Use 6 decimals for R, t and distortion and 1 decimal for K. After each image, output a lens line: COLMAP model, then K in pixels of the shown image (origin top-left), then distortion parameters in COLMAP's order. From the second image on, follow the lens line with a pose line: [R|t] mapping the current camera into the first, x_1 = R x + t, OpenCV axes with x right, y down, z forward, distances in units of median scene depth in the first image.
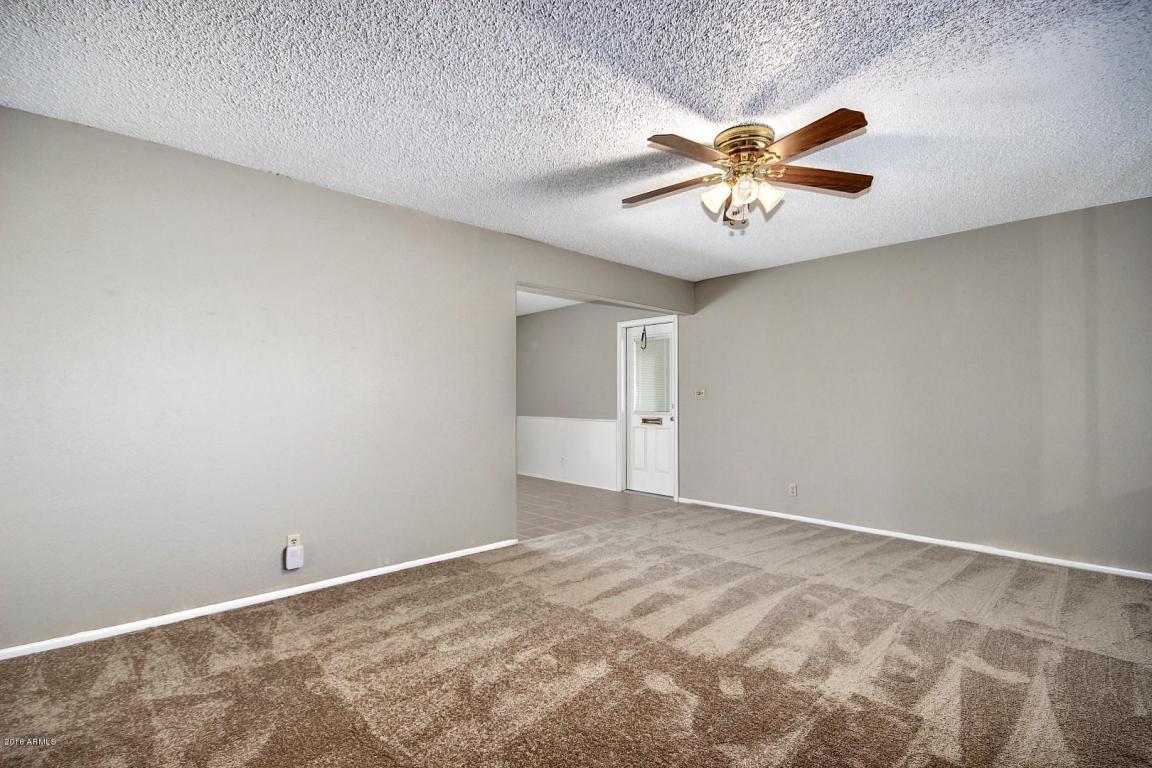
lens RADIAL K [[530.4, 0, 580.0], [0, 530.4, 394.7], [0, 0, 1]] dist [0.002968, -0.011805]
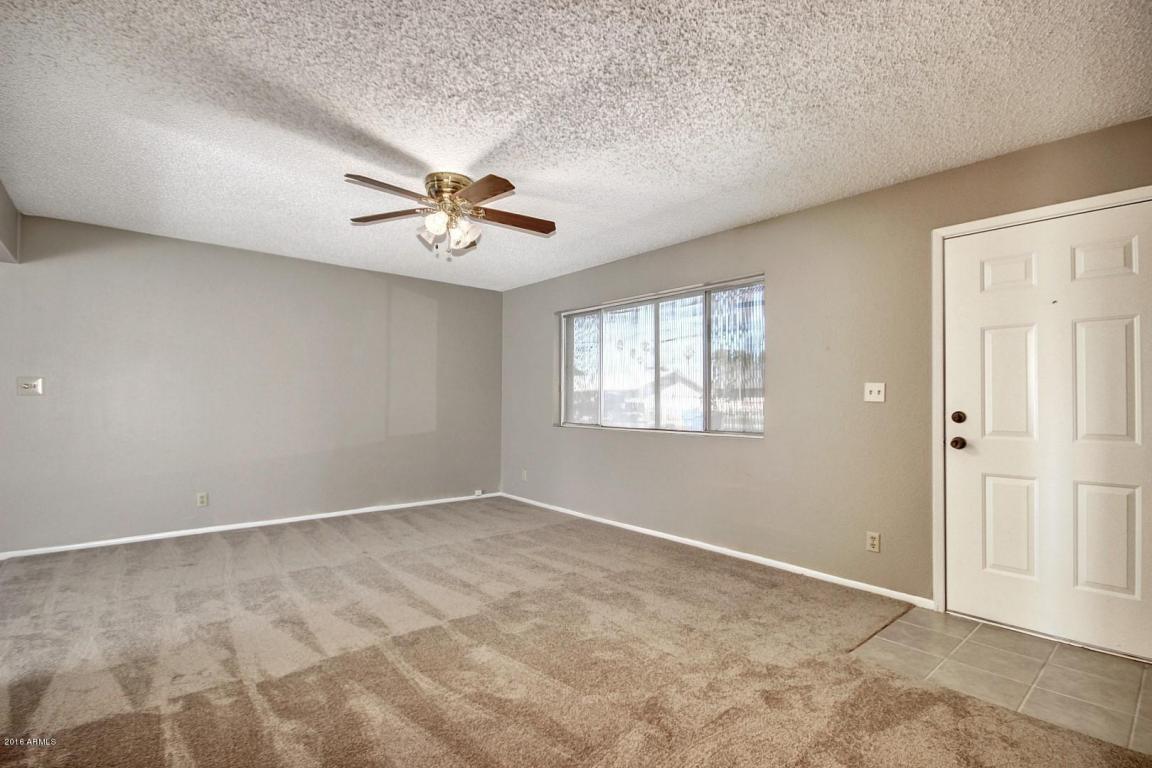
lens RADIAL K [[530.4, 0, 580.0], [0, 530.4, 394.7], [0, 0, 1]] dist [0.002968, -0.011805]
pose [[0.046933, 0.008839, 0.998859, -0.750217], [-0.017001, 0.999823, -0.008049, 0.002111], [-0.998753, -0.016604, 0.047075, 0.549968]]
